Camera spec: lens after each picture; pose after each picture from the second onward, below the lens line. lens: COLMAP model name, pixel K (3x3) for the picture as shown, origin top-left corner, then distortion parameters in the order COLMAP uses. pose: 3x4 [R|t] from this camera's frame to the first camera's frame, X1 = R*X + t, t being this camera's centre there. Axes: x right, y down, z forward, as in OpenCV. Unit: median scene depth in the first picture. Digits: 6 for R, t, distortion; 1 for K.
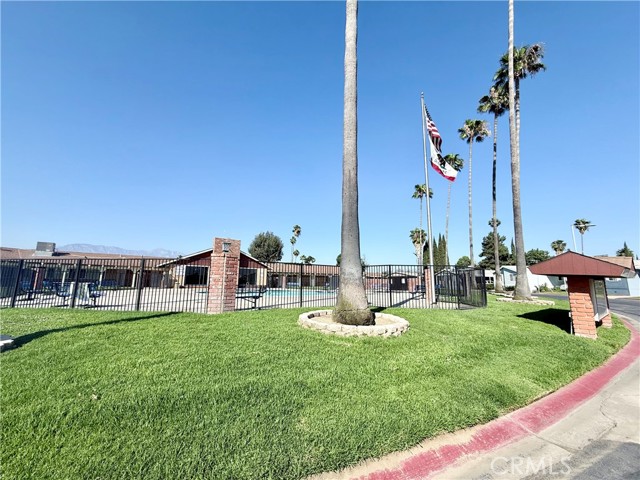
lens RADIAL K [[253.7, 0, 320.0], [0, 253.7, 240.0], [0, 0, 1]] dist [-0.000751, -0.000020]
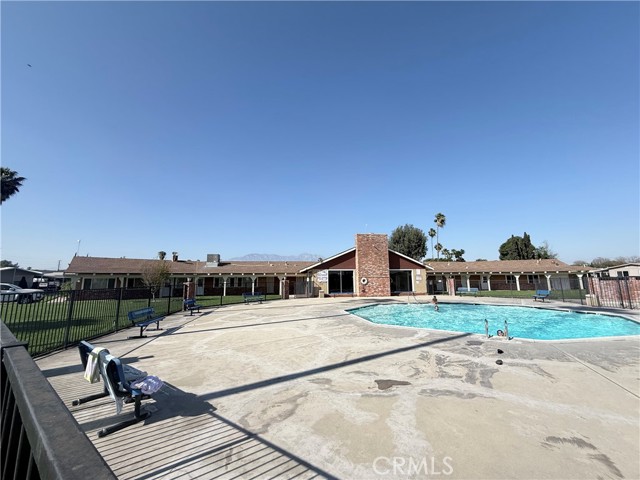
lens RADIAL K [[253.7, 0, 320.0], [0, 253.7, 240.0], [0, 0, 1]] dist [-0.000751, -0.000020]
pose [[0.874468, -0.095947, -0.475500, -0.115079], [0.099666, 0.994868, -0.017455, 0.010272], [0.474735, -0.032127, 0.879542, 0.200352]]
